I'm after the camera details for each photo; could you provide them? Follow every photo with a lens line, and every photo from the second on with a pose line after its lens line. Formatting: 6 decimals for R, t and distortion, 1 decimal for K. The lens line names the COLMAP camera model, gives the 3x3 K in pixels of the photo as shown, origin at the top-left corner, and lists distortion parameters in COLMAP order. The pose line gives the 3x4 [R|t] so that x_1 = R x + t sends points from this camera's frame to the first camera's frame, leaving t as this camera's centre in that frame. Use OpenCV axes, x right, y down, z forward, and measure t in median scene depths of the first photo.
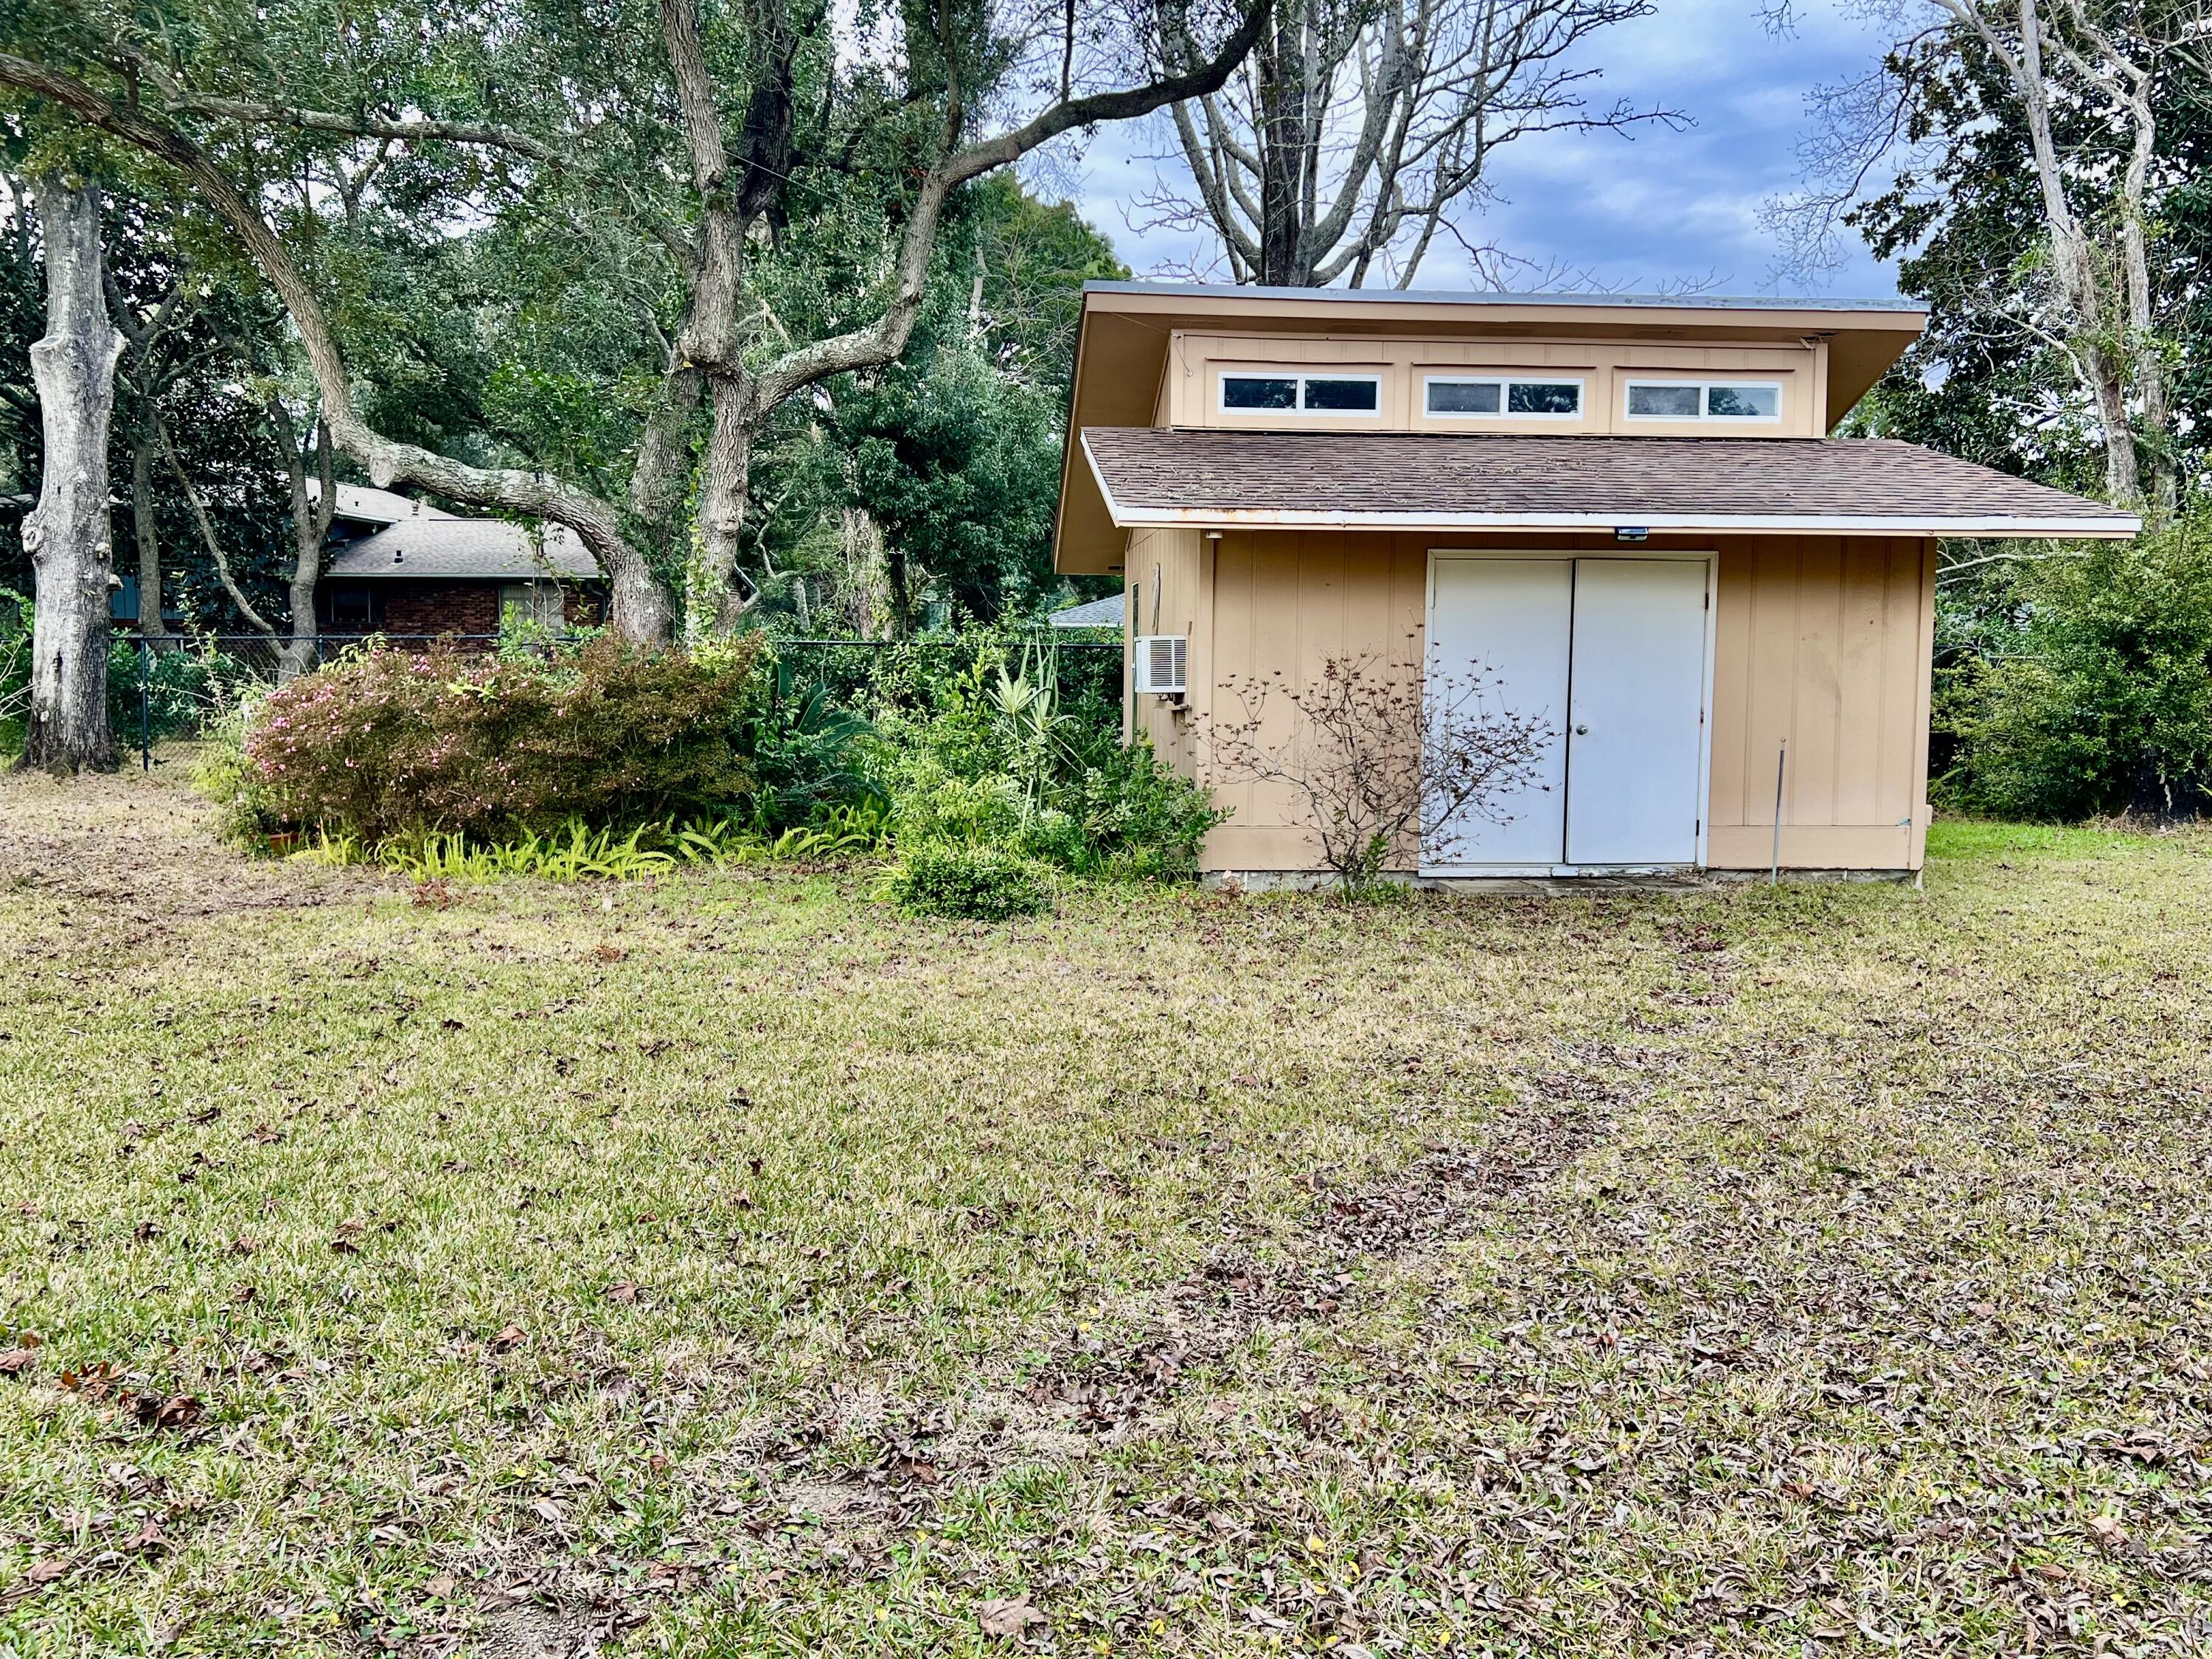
lens RADIAL K [[1809.1, 0, 1112.4], [0, 1809.1, 831.9], [0, 0, 1]] dist [0.045359, -0.002865]
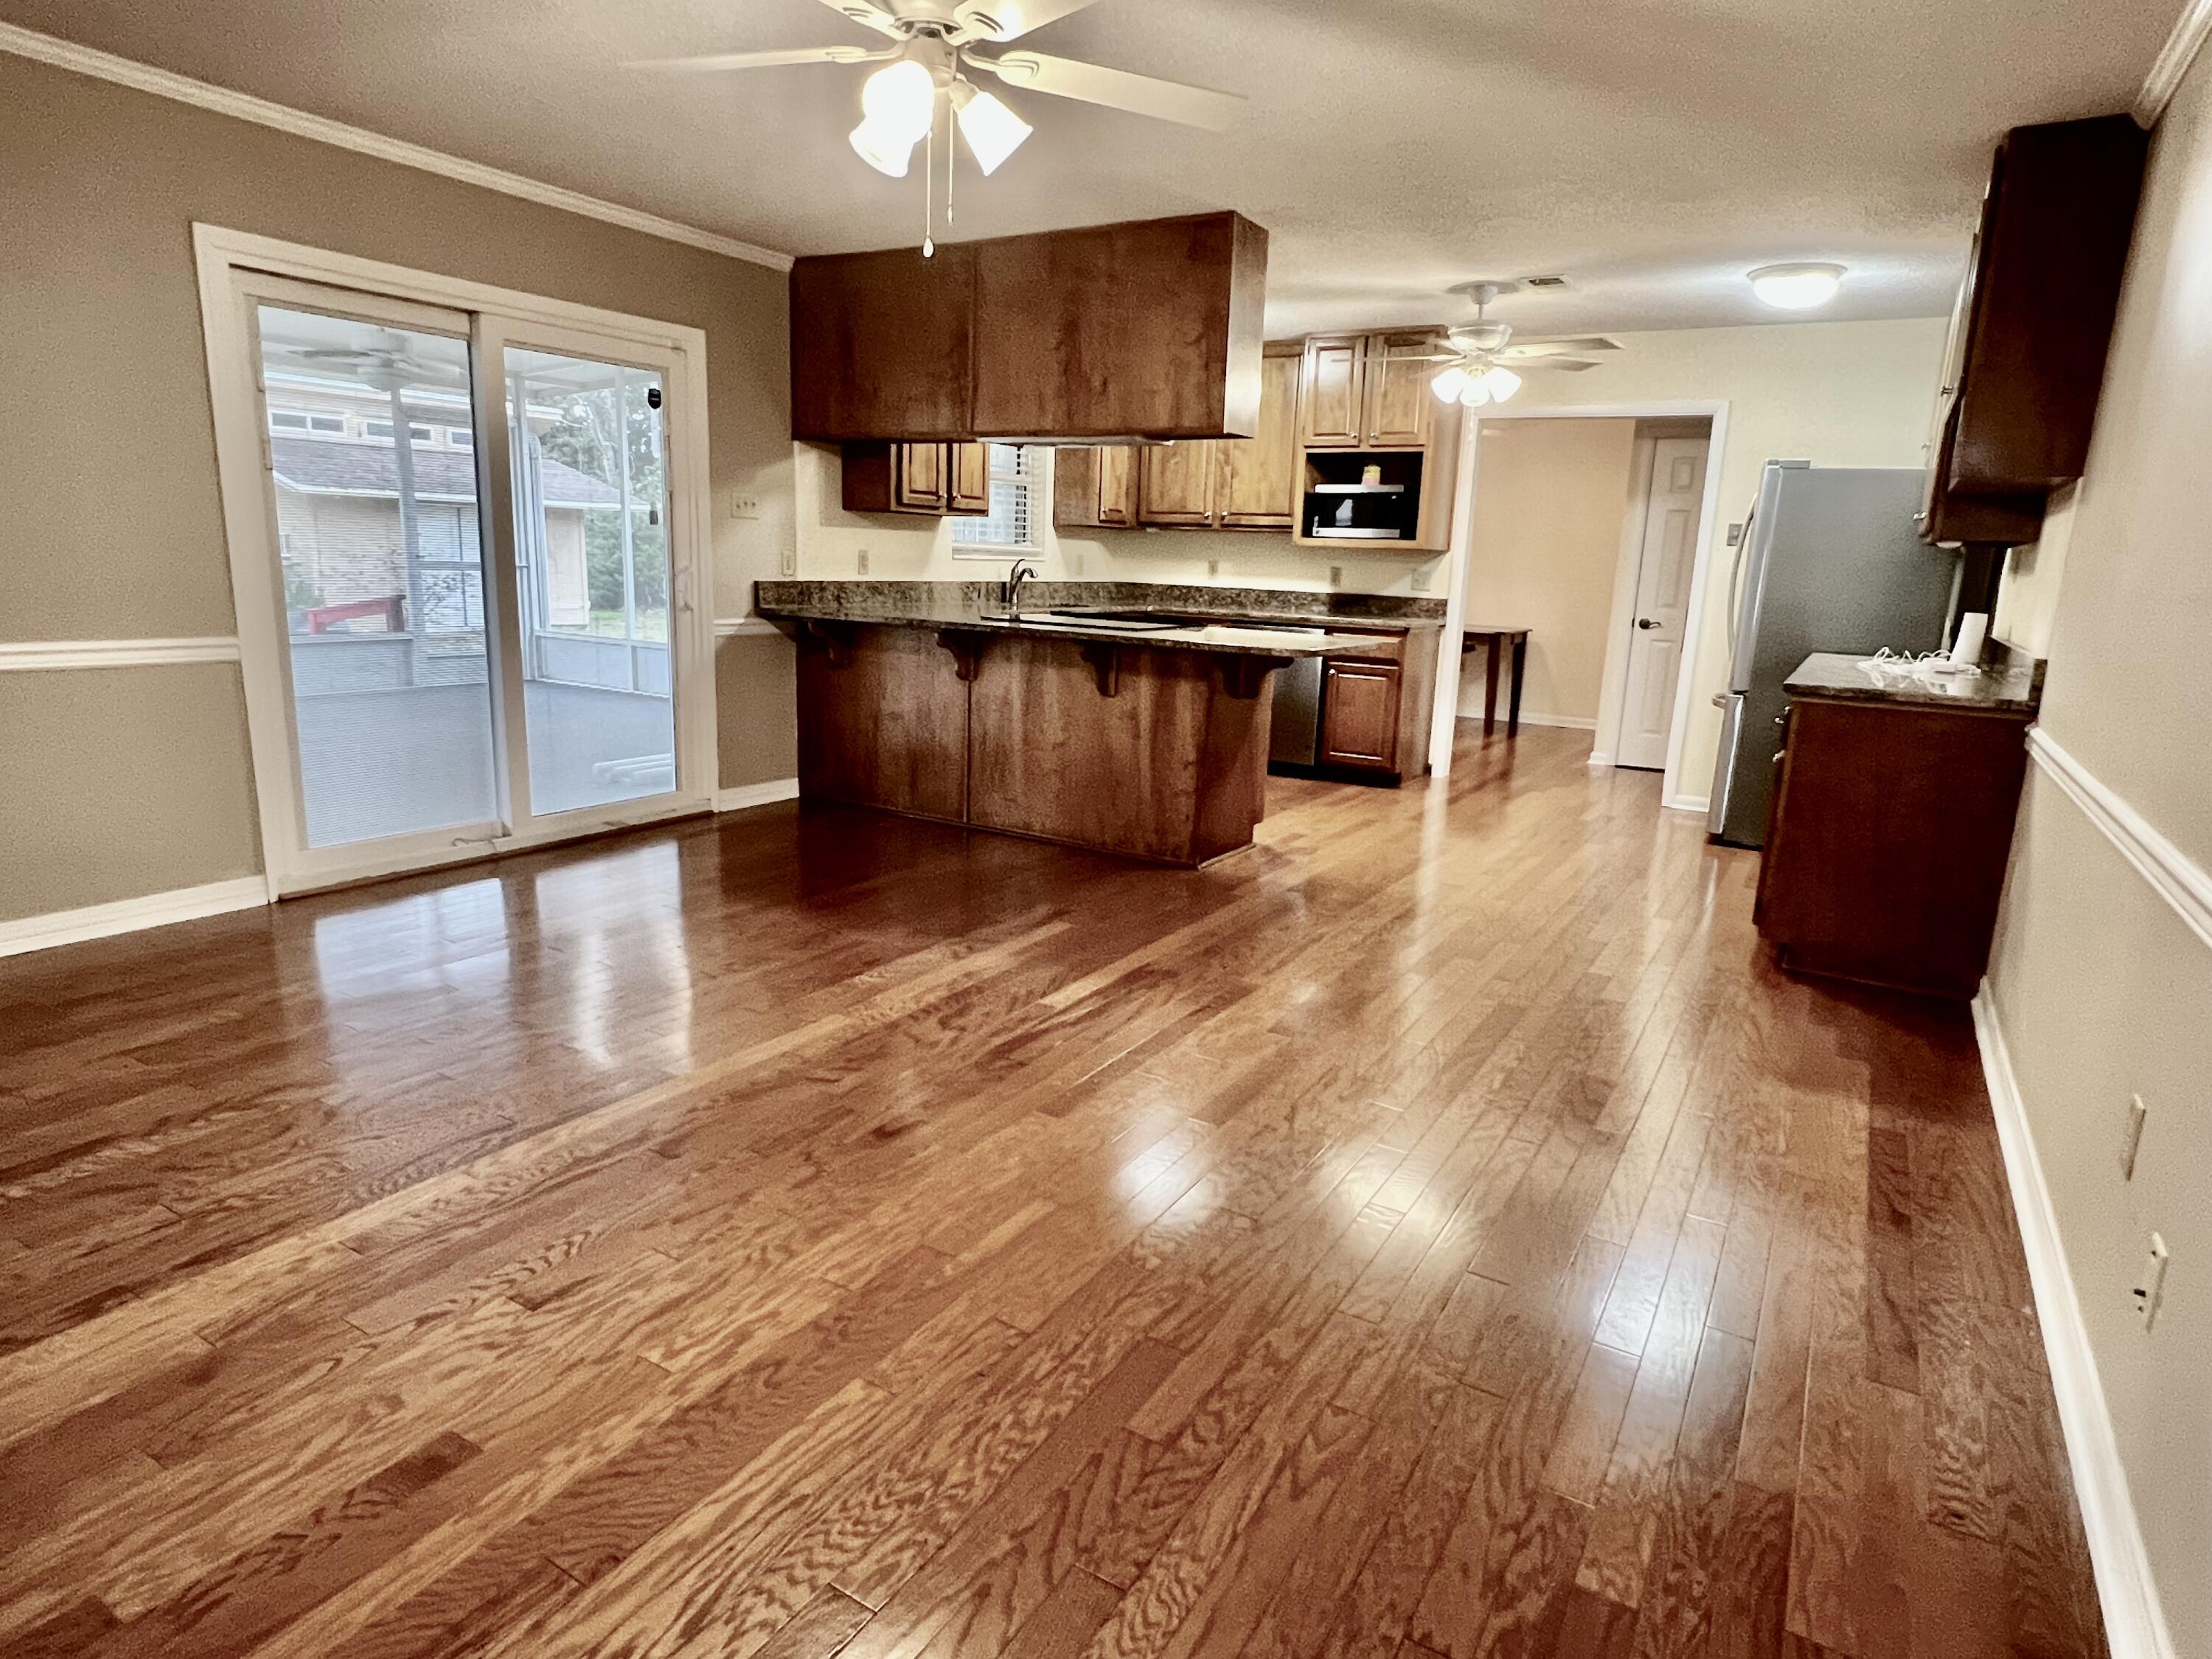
lens RADIAL K [[1251.5, 0, 1101.5], [0, 1251.5, 823.8], [0, 0, 1]] dist [-0.004941, 0.002388]
pose [[0.603746, -0.155823, 0.781799, -0.601817], [0.035917, 0.985031, 0.168594, 0.024343], [-0.796367, -0.073708, 0.600305, -0.767497]]
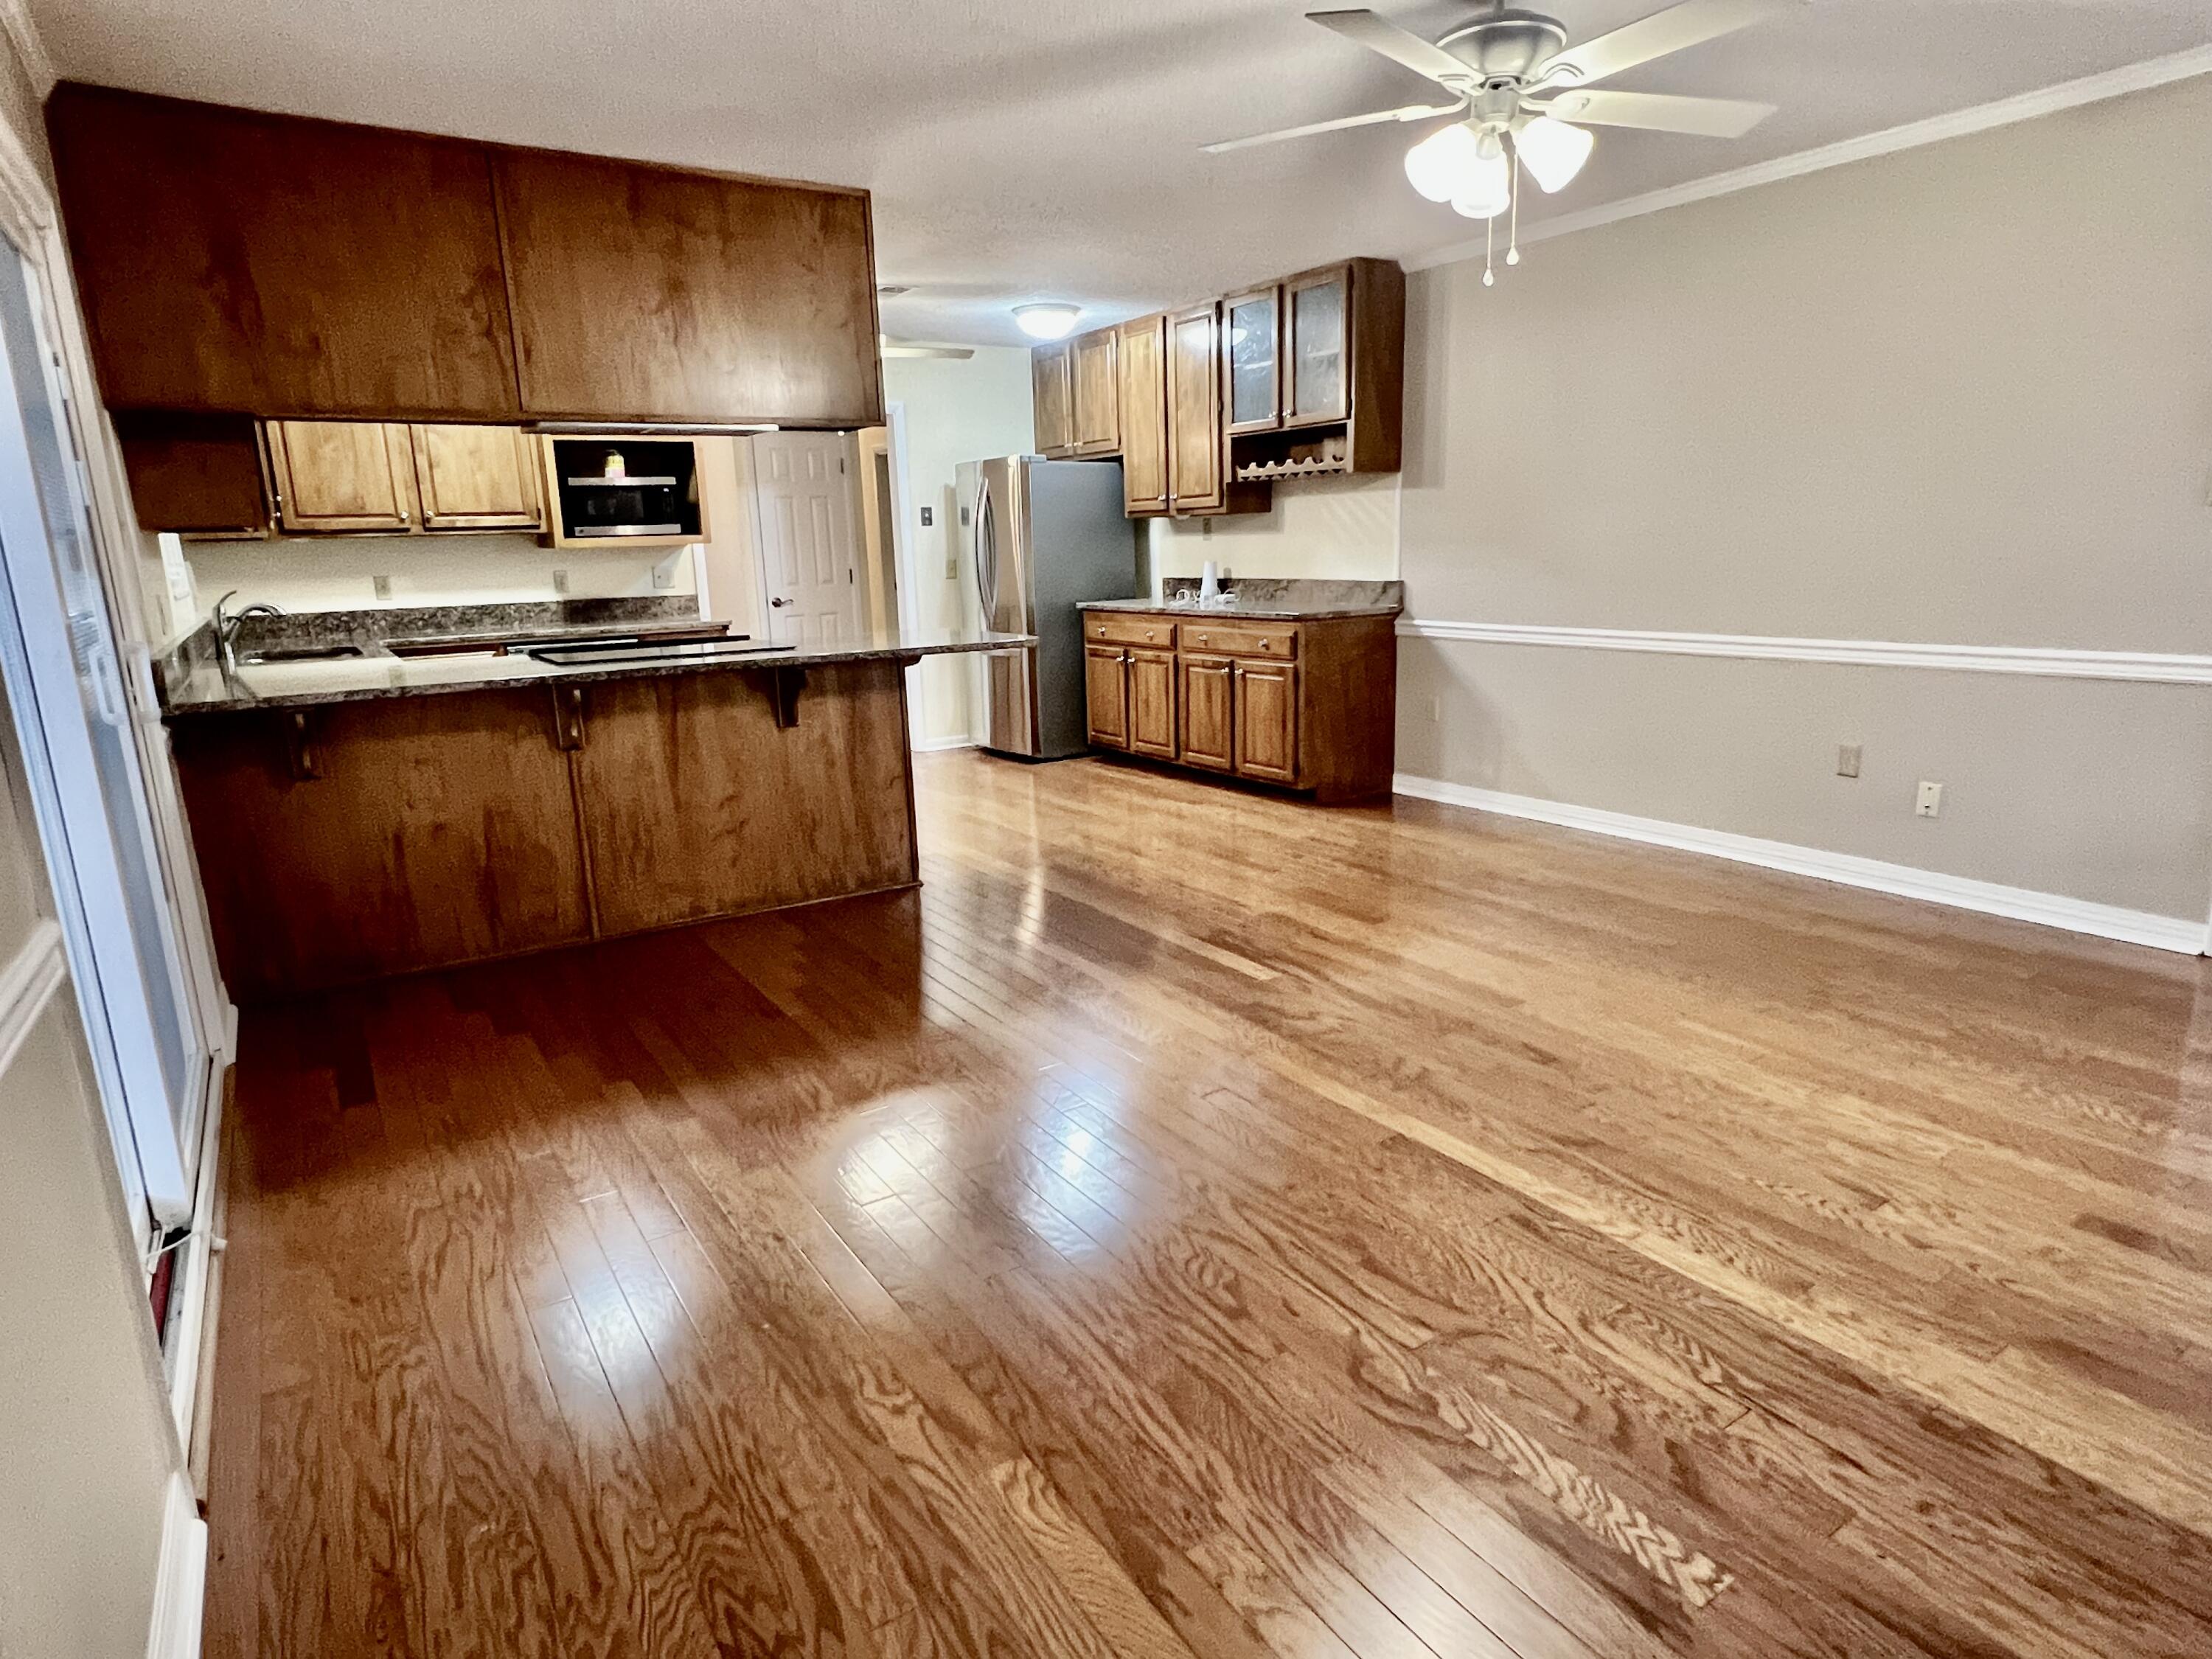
lens RADIAL K [[1251.5, 0, 1116.4], [0, 1251.5, 830.7], [0, 0, 1]] dist [-0.004941, 0.002388]
pose [[-0.463507, -0.196253, 0.864087, -0.626723], [0.101406, 0.957009, 0.271753, -0.004344], [-0.880272, 0.213583, -0.423679, -0.468534]]
